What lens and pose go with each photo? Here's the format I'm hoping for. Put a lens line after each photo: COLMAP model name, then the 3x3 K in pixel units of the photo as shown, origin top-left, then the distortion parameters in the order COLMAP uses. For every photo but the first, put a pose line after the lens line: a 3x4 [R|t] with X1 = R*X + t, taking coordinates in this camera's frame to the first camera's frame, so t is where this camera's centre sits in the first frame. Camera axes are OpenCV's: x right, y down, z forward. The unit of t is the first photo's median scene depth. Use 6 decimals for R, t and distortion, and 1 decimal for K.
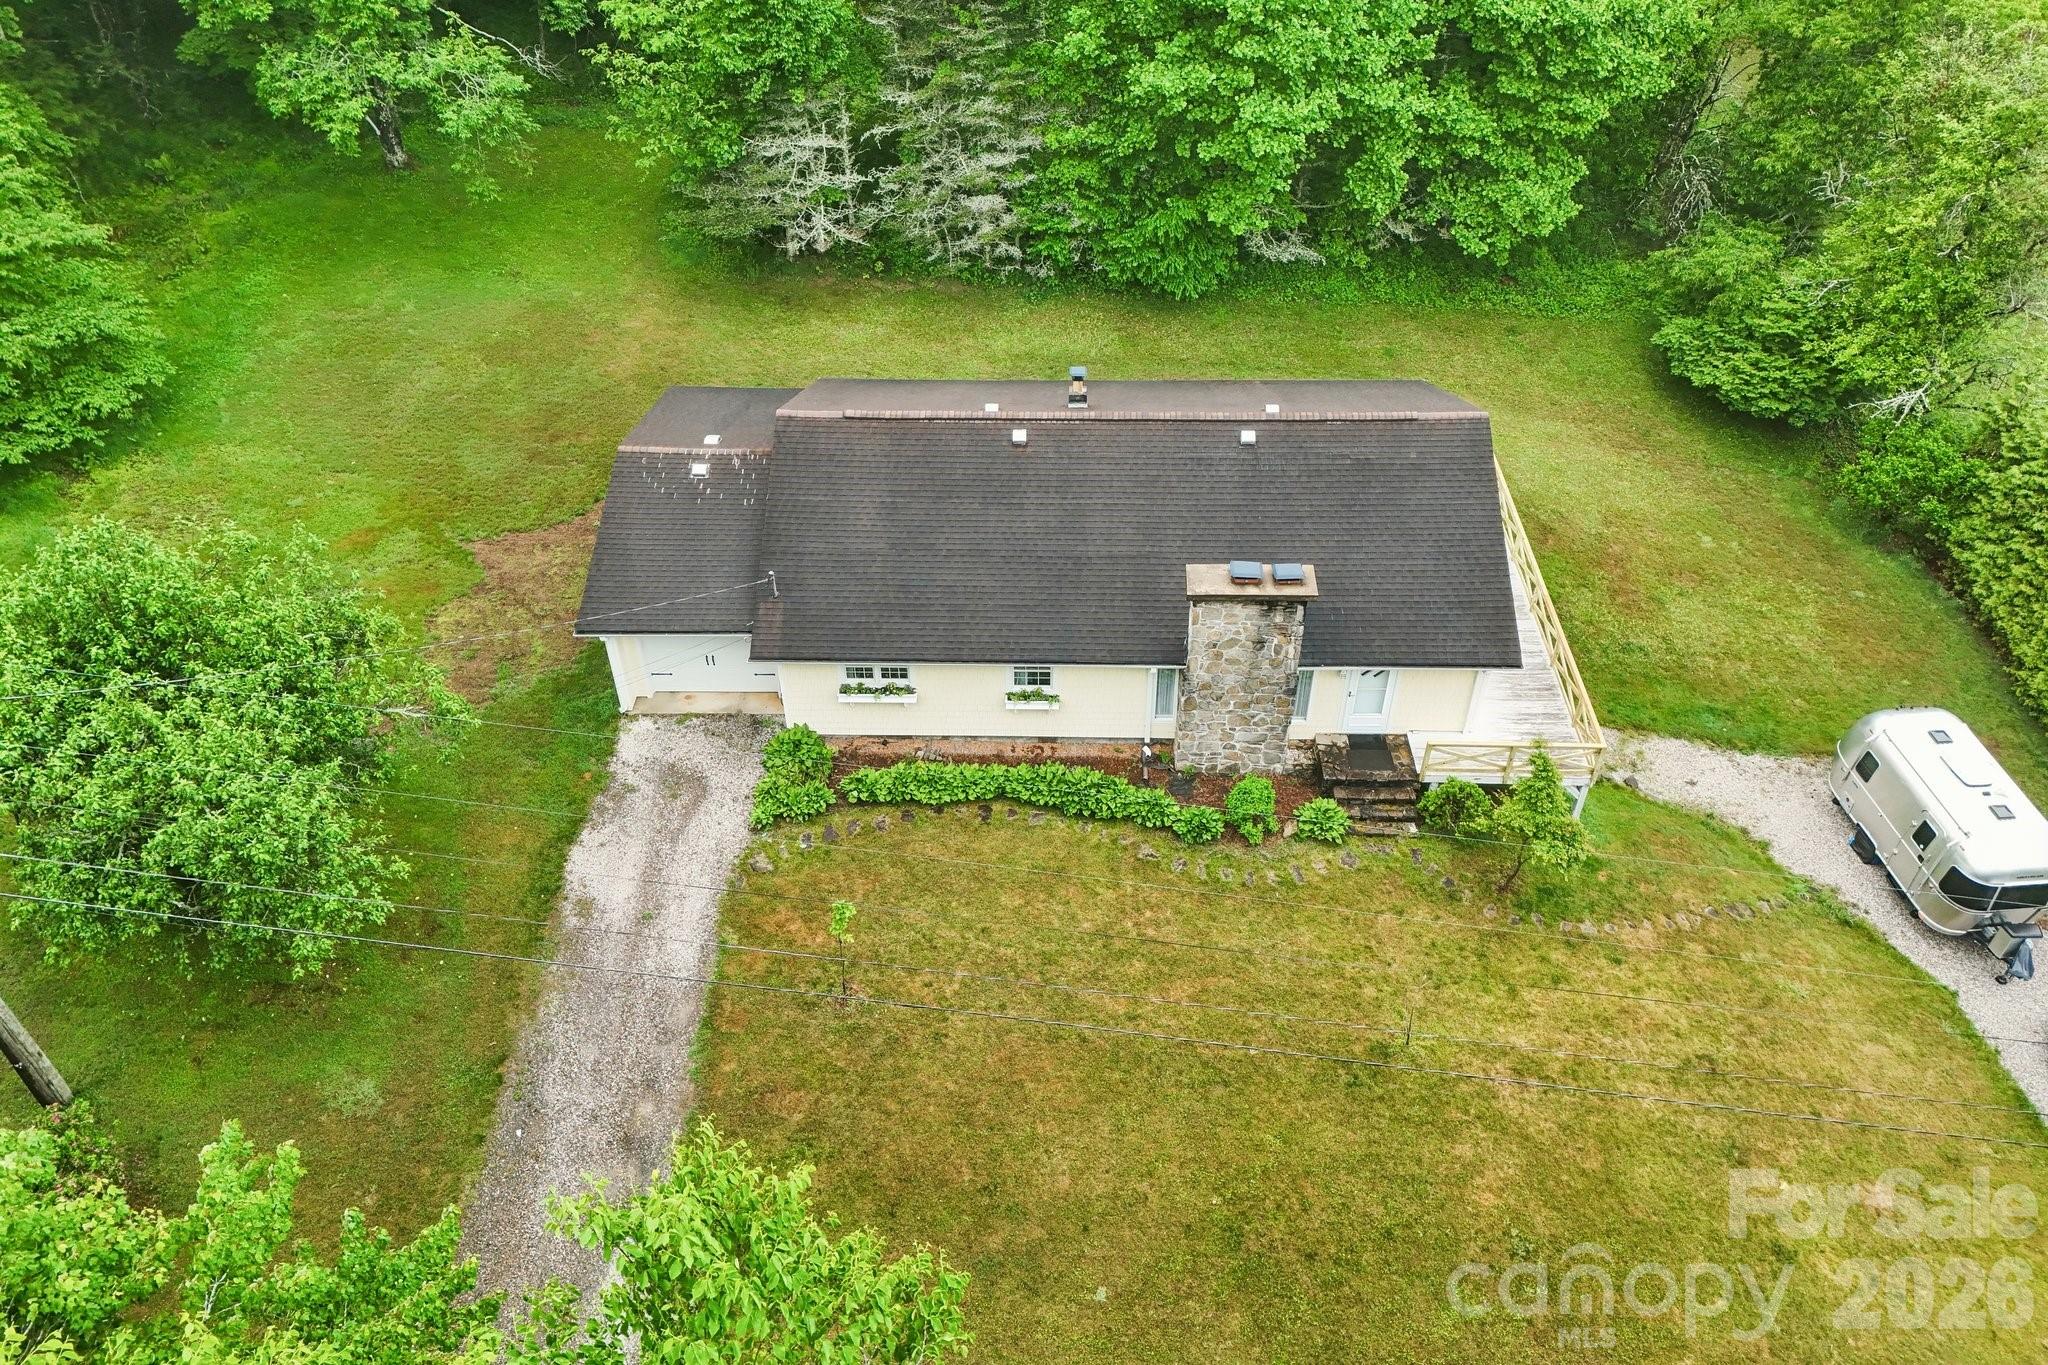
lens RADIAL K [[1510.1, 0, 1025.1], [0, 1510.1, 674.5], [0, 0, 1]] dist [0.050431, -0.024166]
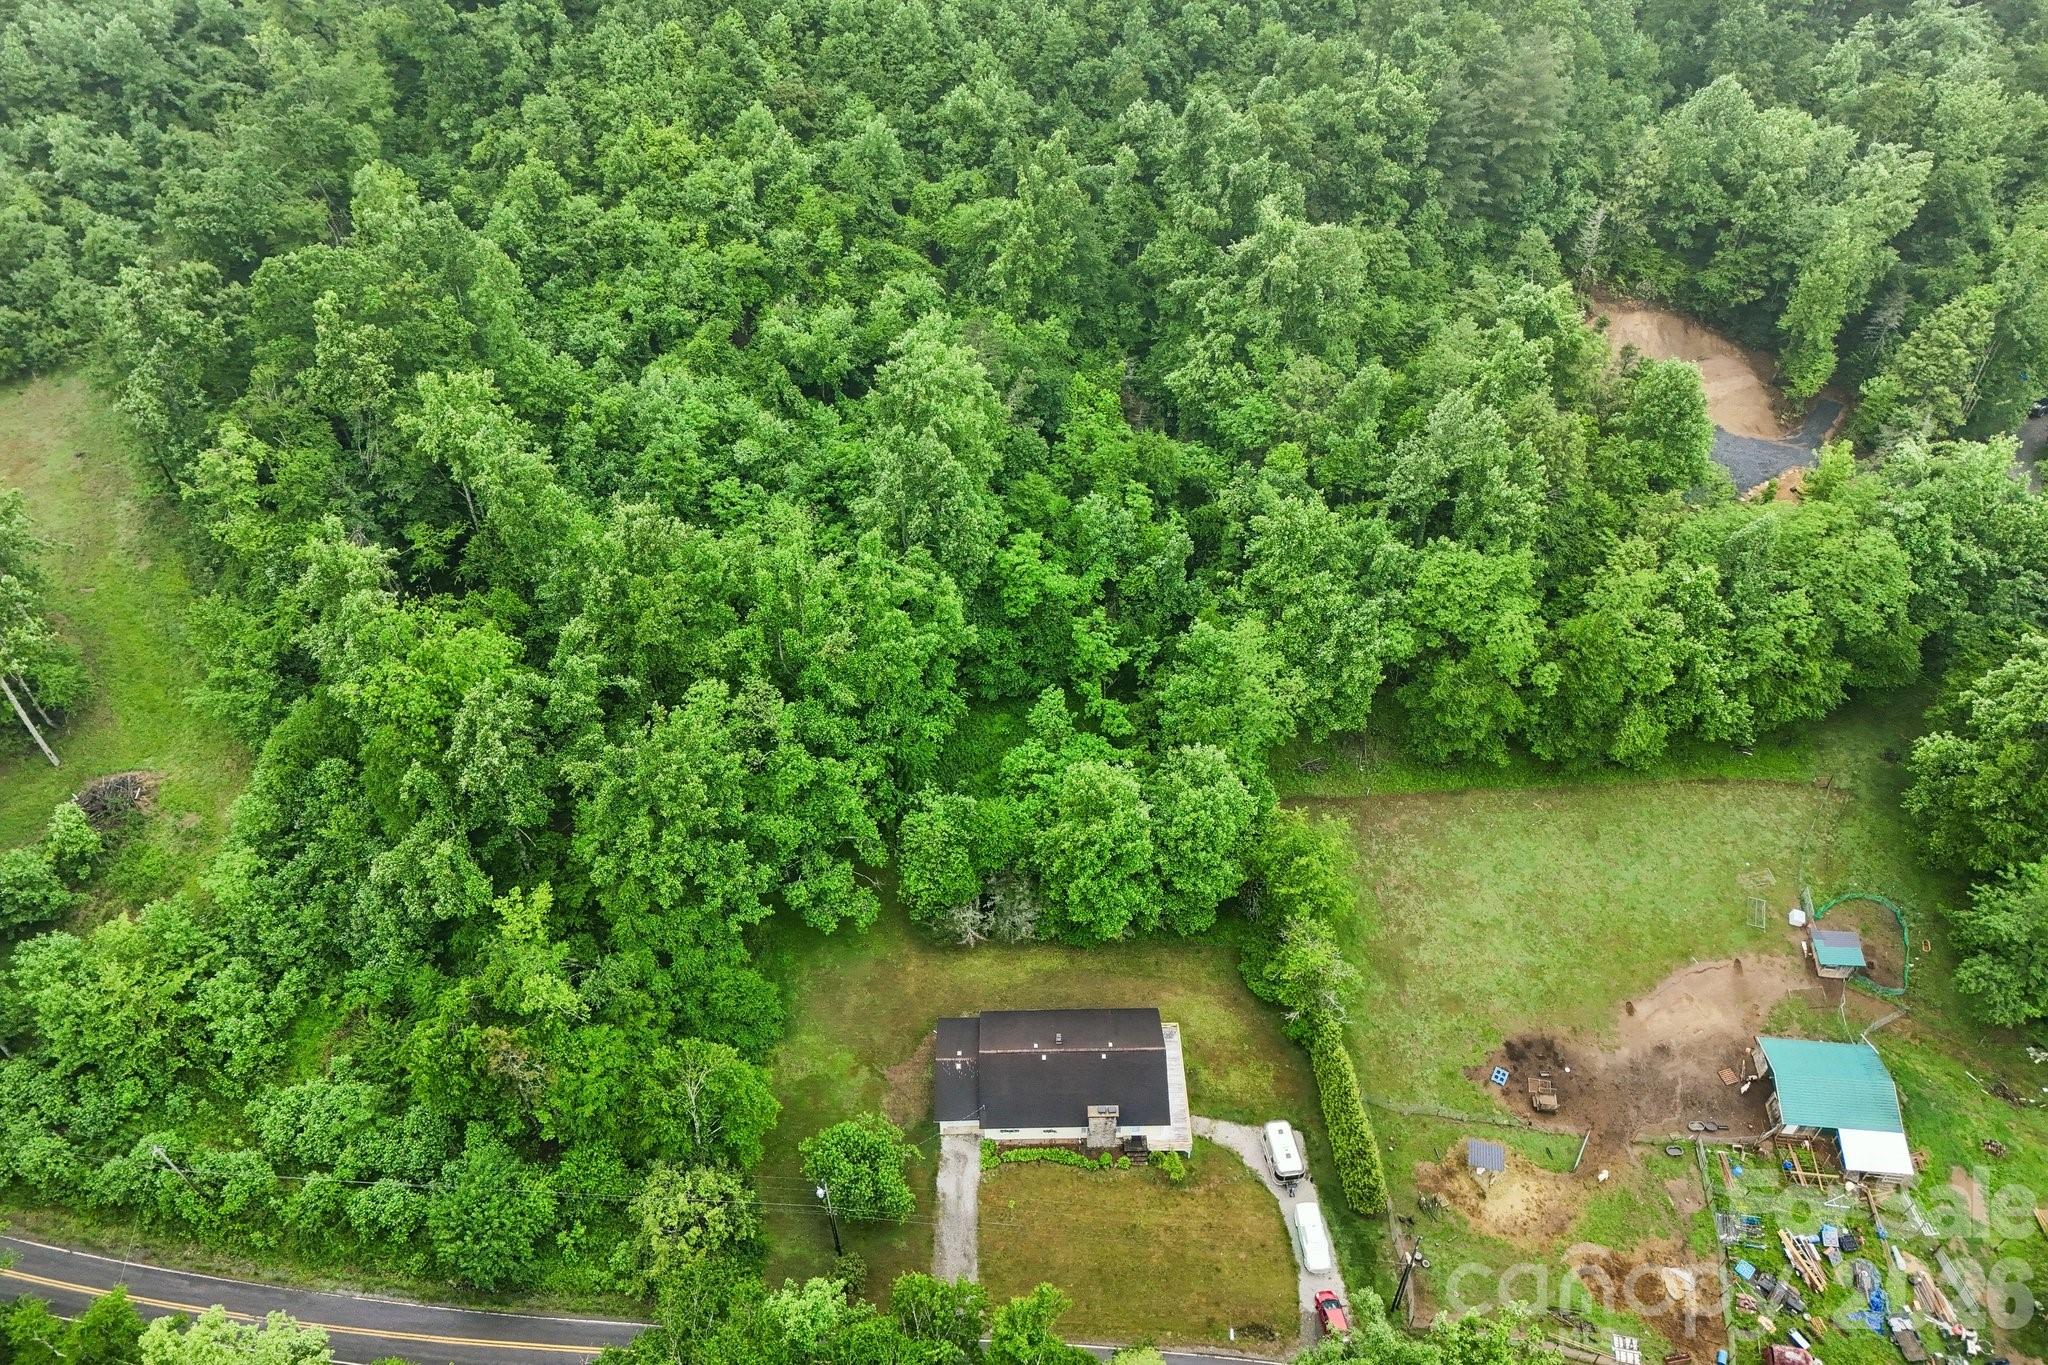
lens RADIAL K [[1510.1, 0, 1021.7], [0, 1510.1, 681.6], [0, 0, 1]] dist [0.050431, -0.024166]
pose [[0.999275, -0.027046, 0.026779, -0.143439], [0.025641, 0.998345, 0.051470, -1.374685], [-0.028126, -0.050746, 0.998315, -2.902593]]
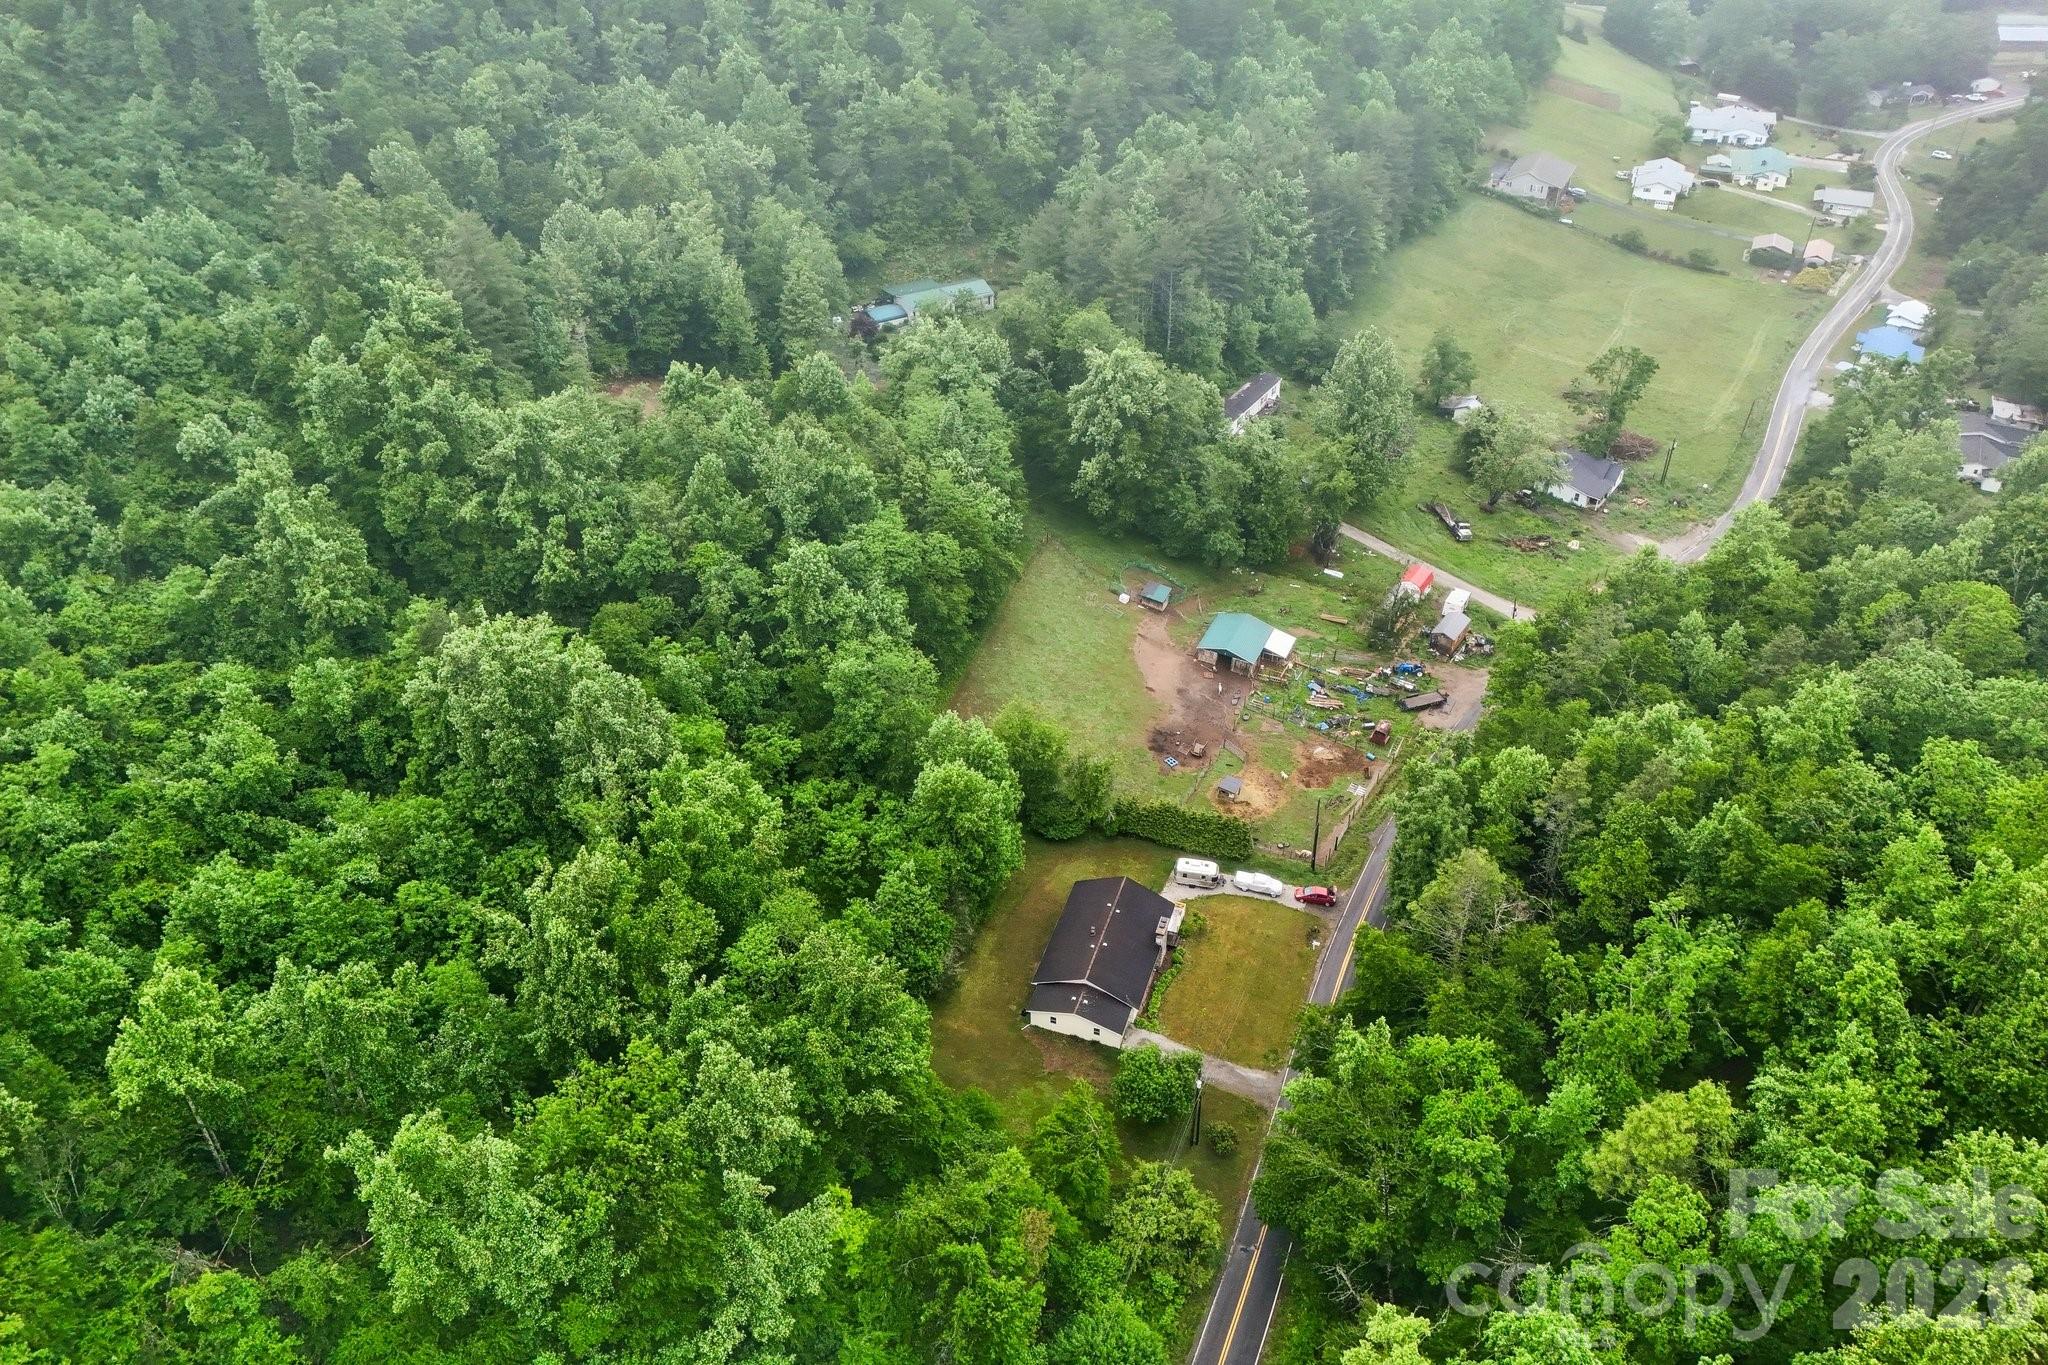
lens RADIAL K [[1510.1, 0, 1018.6], [0, 1510.1, 677.1], [0, 0, 1]] dist [0.050431, -0.024166]
pose [[0.304088, -0.563431, 0.768164, -3.406416], [0.623970, 0.727109, 0.286311, -2.401897], [-0.719856, 0.392248, 0.572669, -1.931242]]
